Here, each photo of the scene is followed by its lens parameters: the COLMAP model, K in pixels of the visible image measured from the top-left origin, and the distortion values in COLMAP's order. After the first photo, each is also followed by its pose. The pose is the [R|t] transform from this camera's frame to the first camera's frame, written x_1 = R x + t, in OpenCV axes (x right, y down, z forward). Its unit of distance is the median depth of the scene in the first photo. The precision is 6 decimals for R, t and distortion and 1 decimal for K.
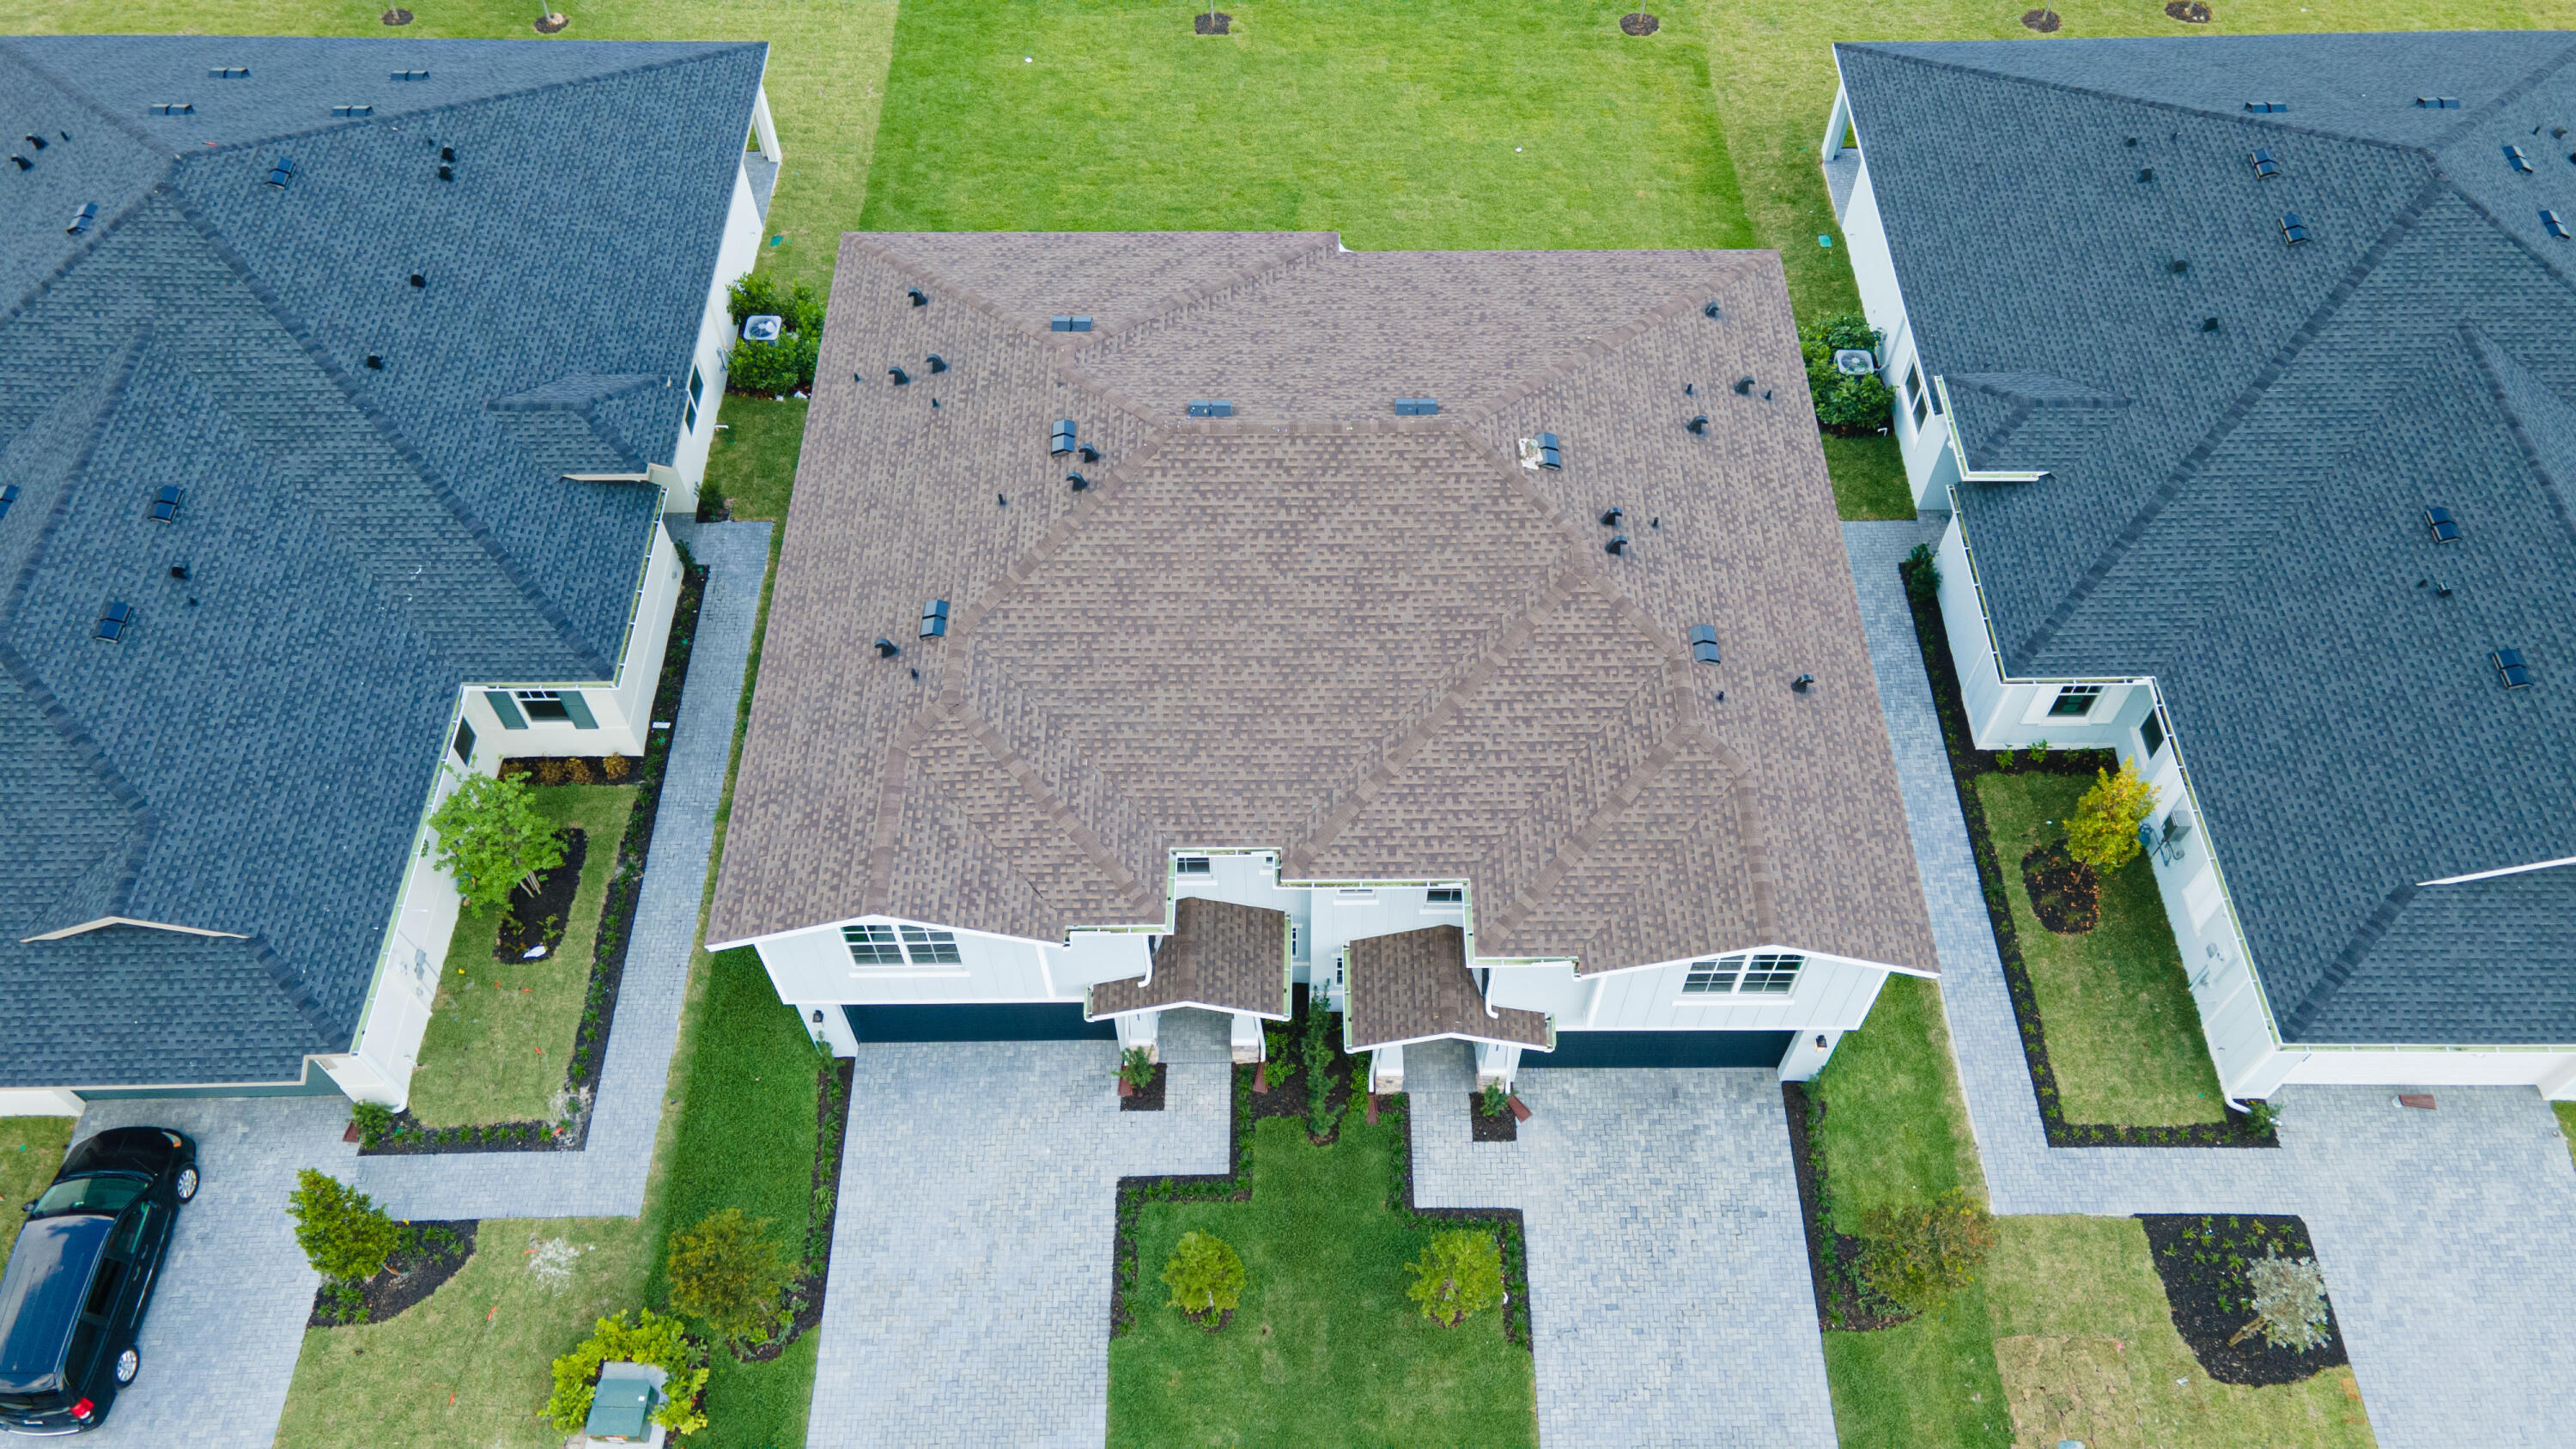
lens RADIAL K [[1876.0, 0, 1291.2], [0, 1876.0, 736.7], [0, 0, 1]] dist [0.025978, 0.036111]
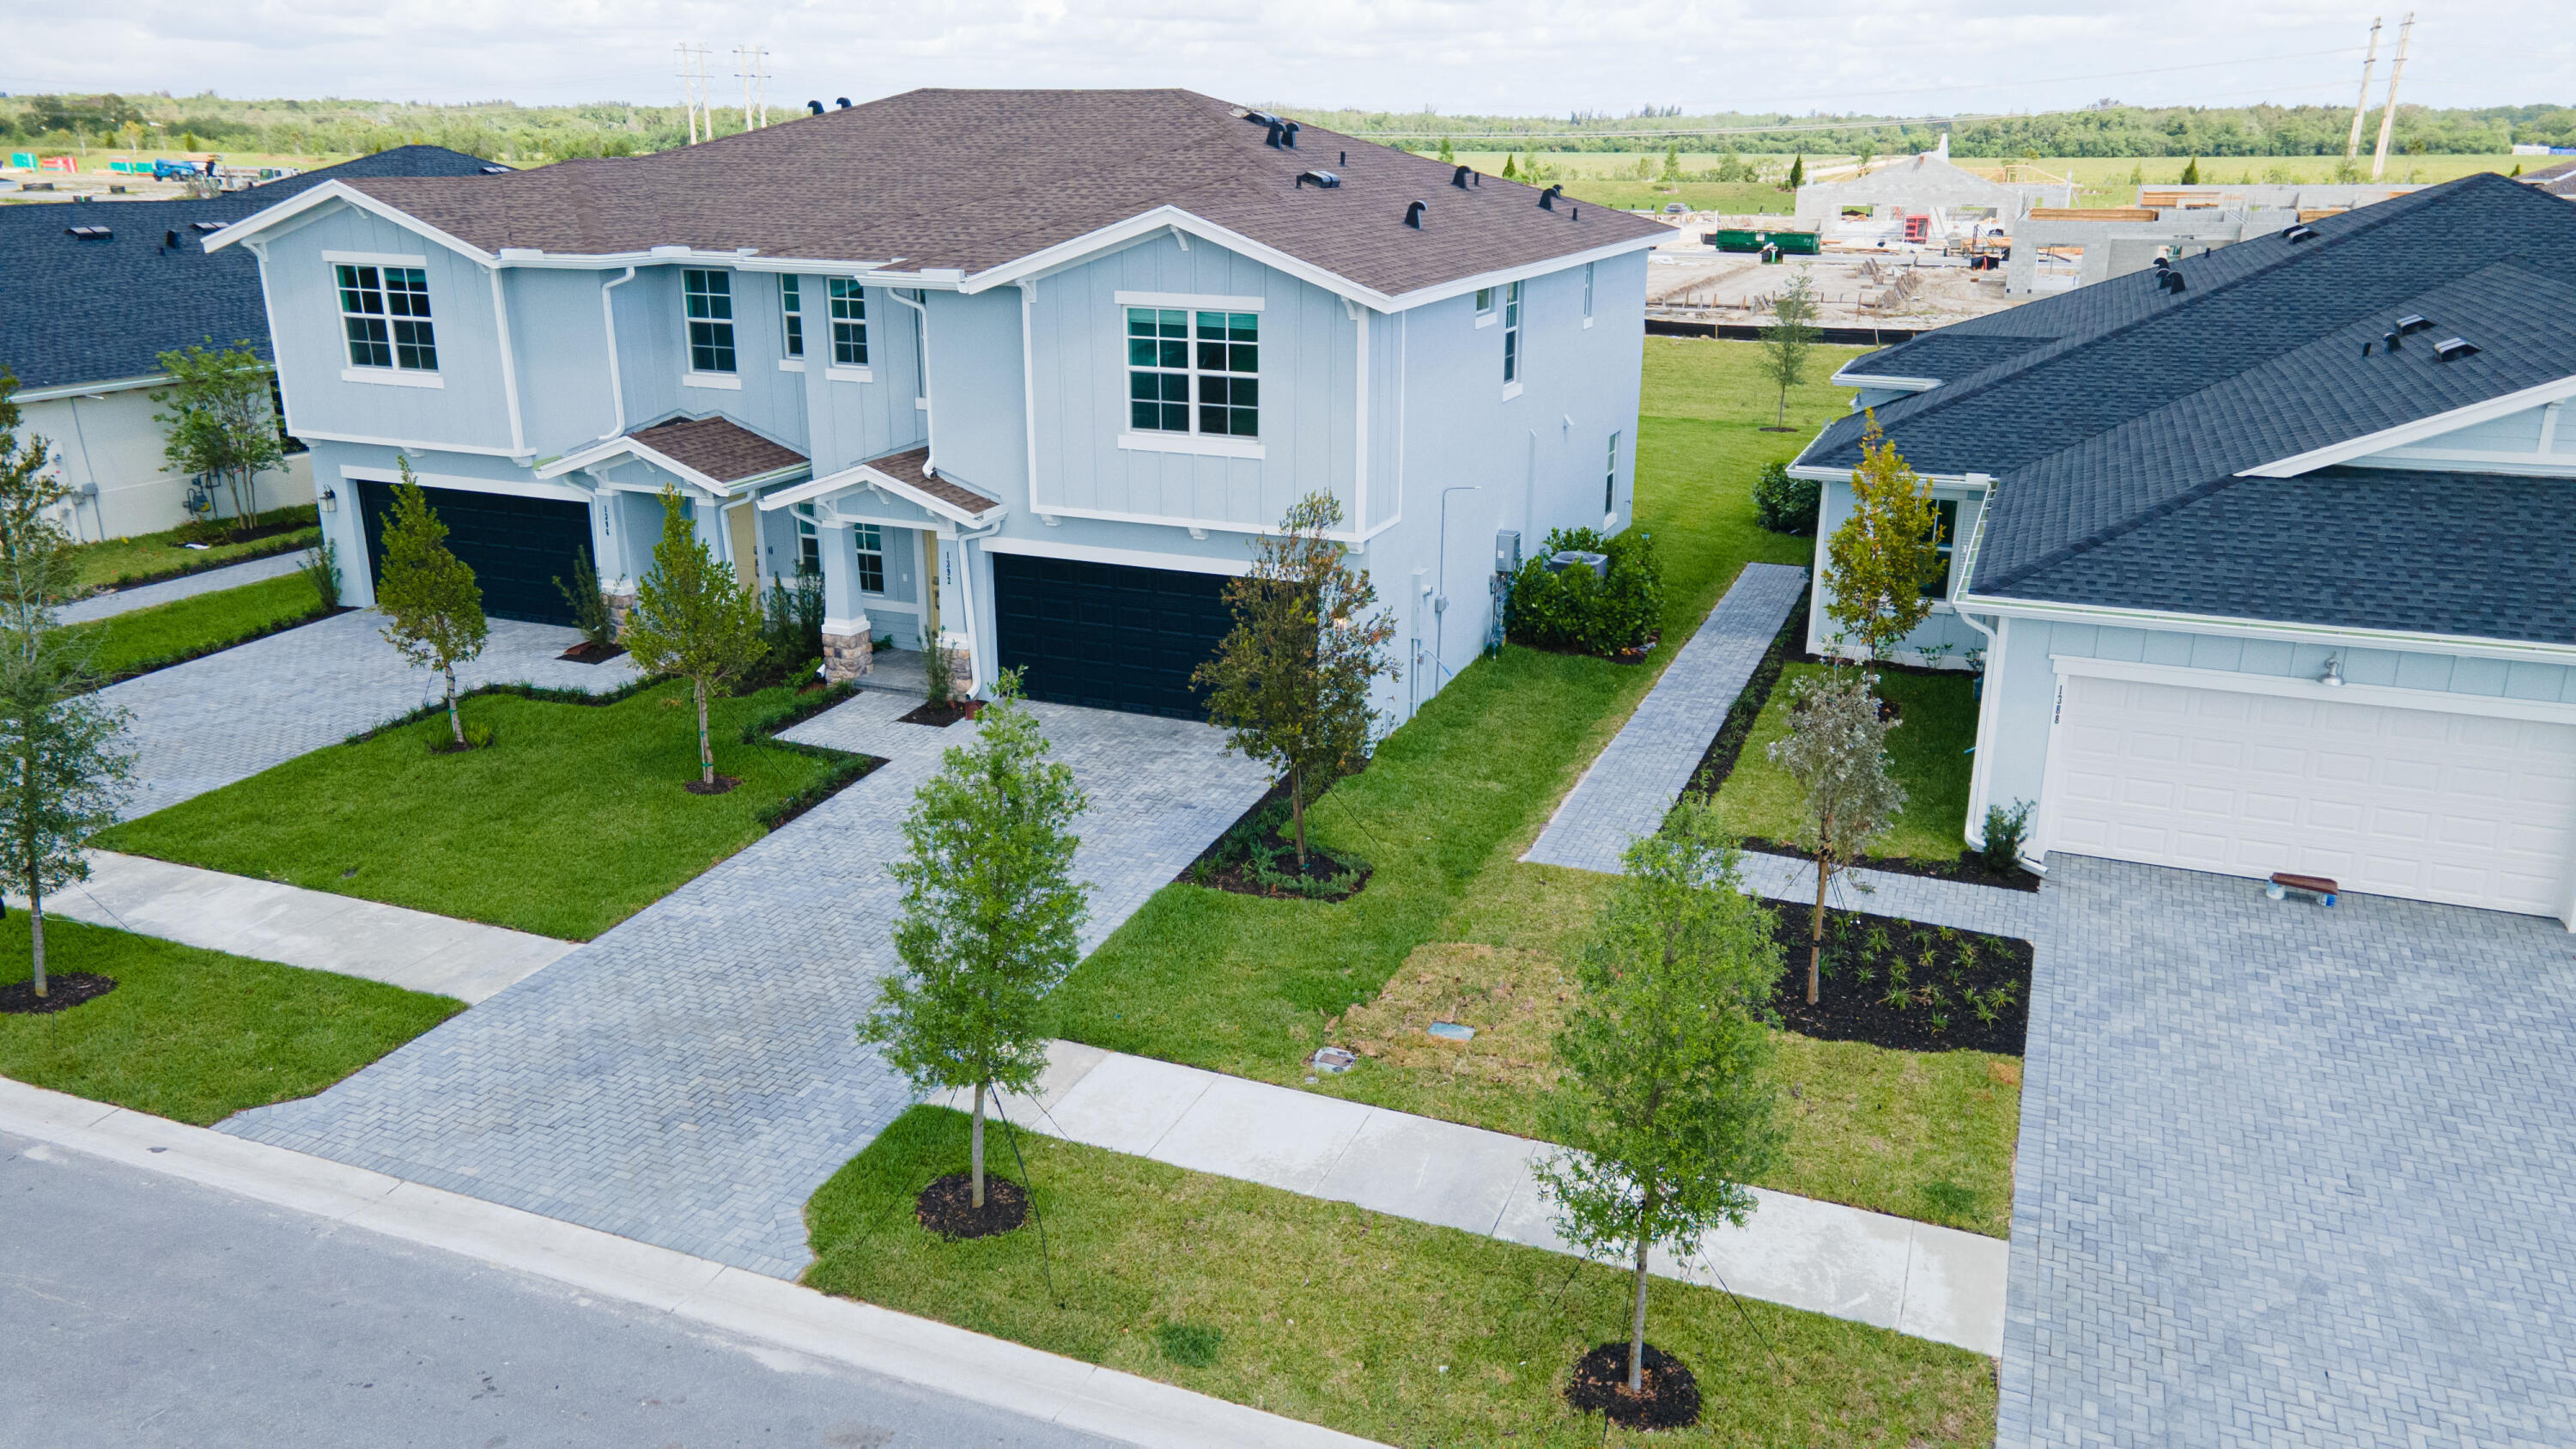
lens RADIAL K [[1876.0, 0, 1290.3], [0, 1876.0, 737.1], [0, 0, 1]] dist [0.025978, 0.036111]
pose [[0.923162, 0.125088, -0.363489, 0.510606], [-0.319847, 0.774464, -0.545805, 0.573401], [0.213236, 0.620128, 0.754965, 0.469245]]
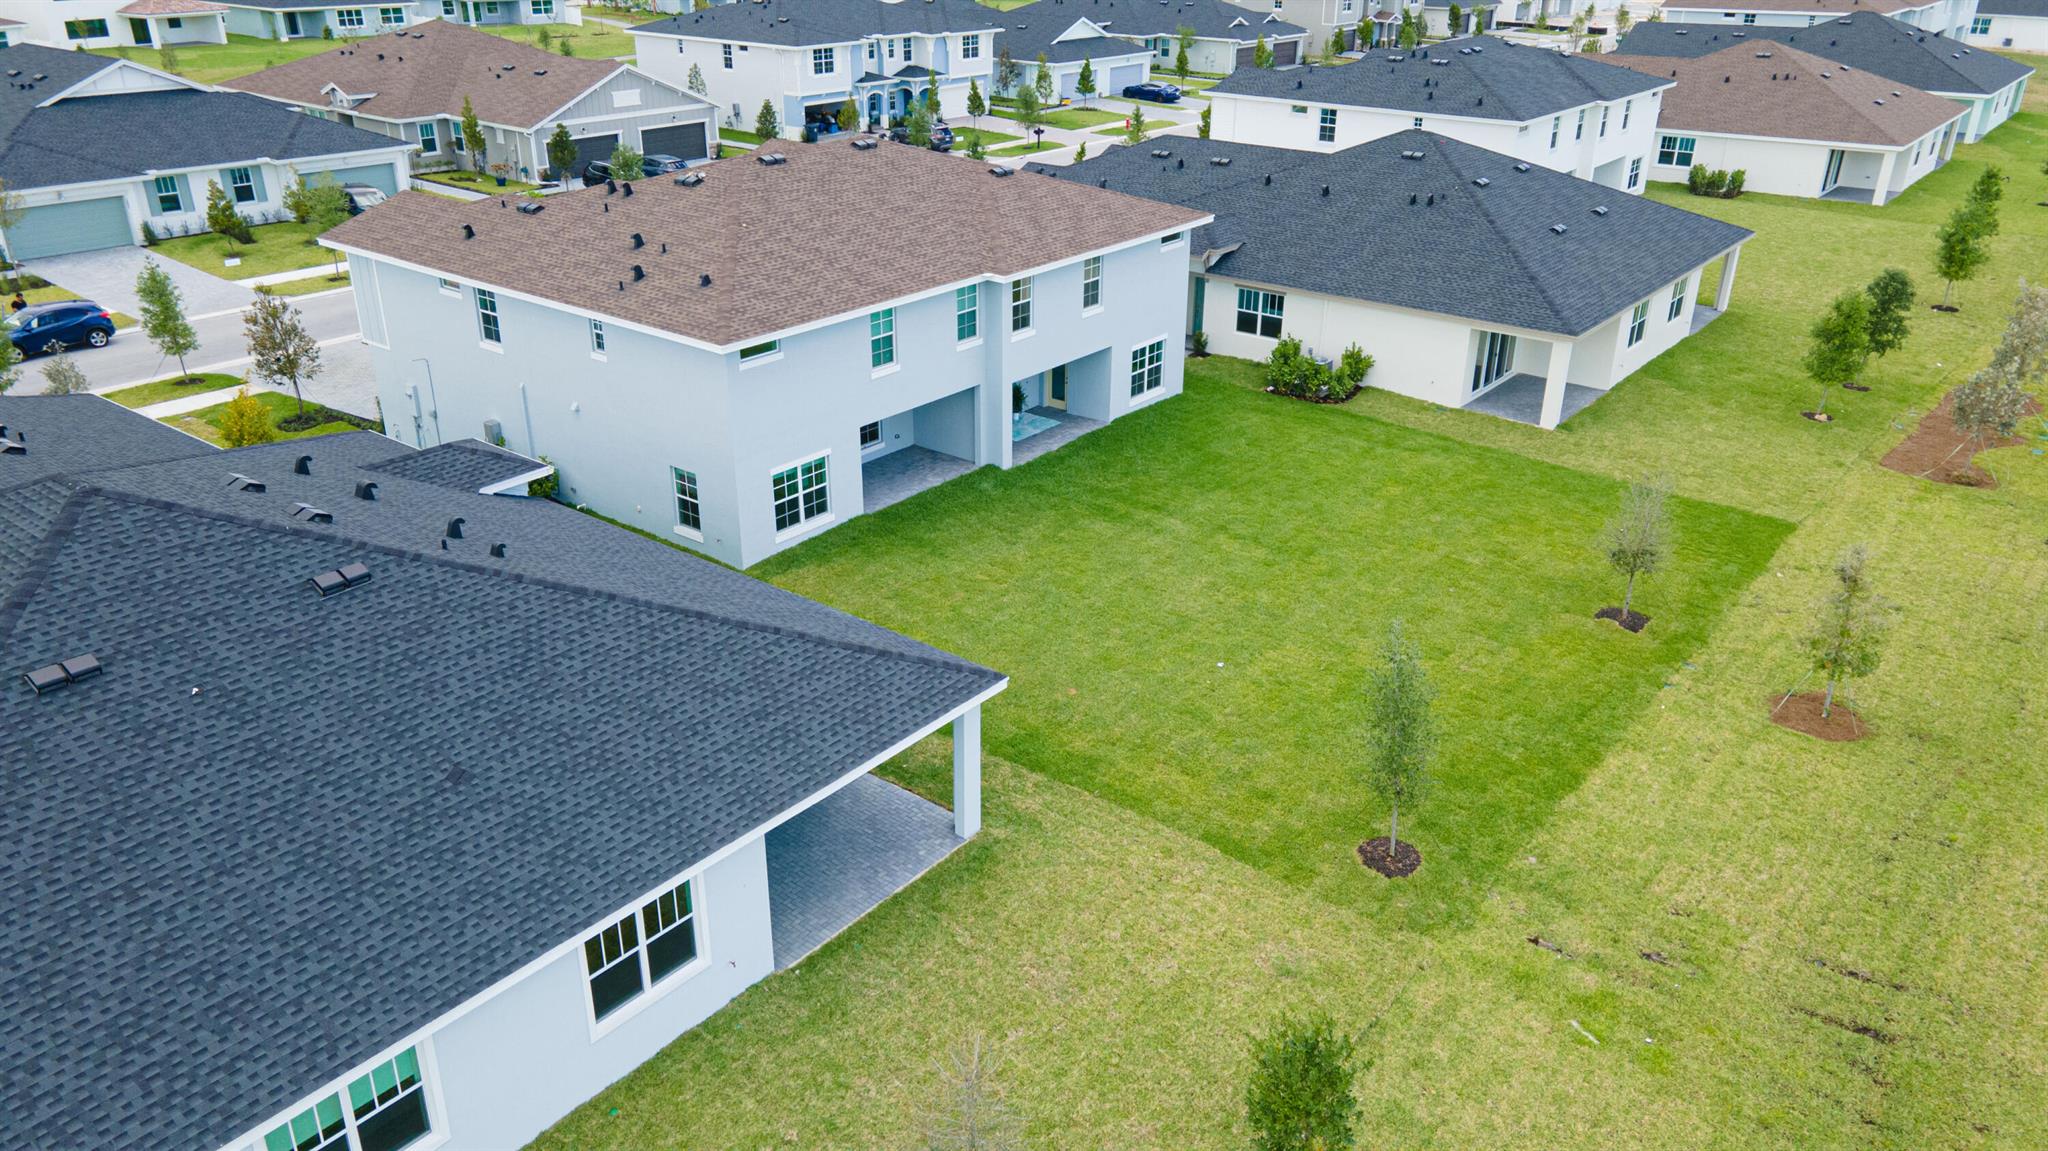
lens RADIAL K [[1491.3, 0, 1032.1], [0, 1491.3, 579.3], [0, 0, 1]] dist [0.025978, 0.036111]
pose [[-0.622161, 0.322580, -0.713342, 0.899574], [-0.649357, 0.296348, 0.700366, -1.046541], [0.437322, 0.898955, 0.025093, 1.331521]]
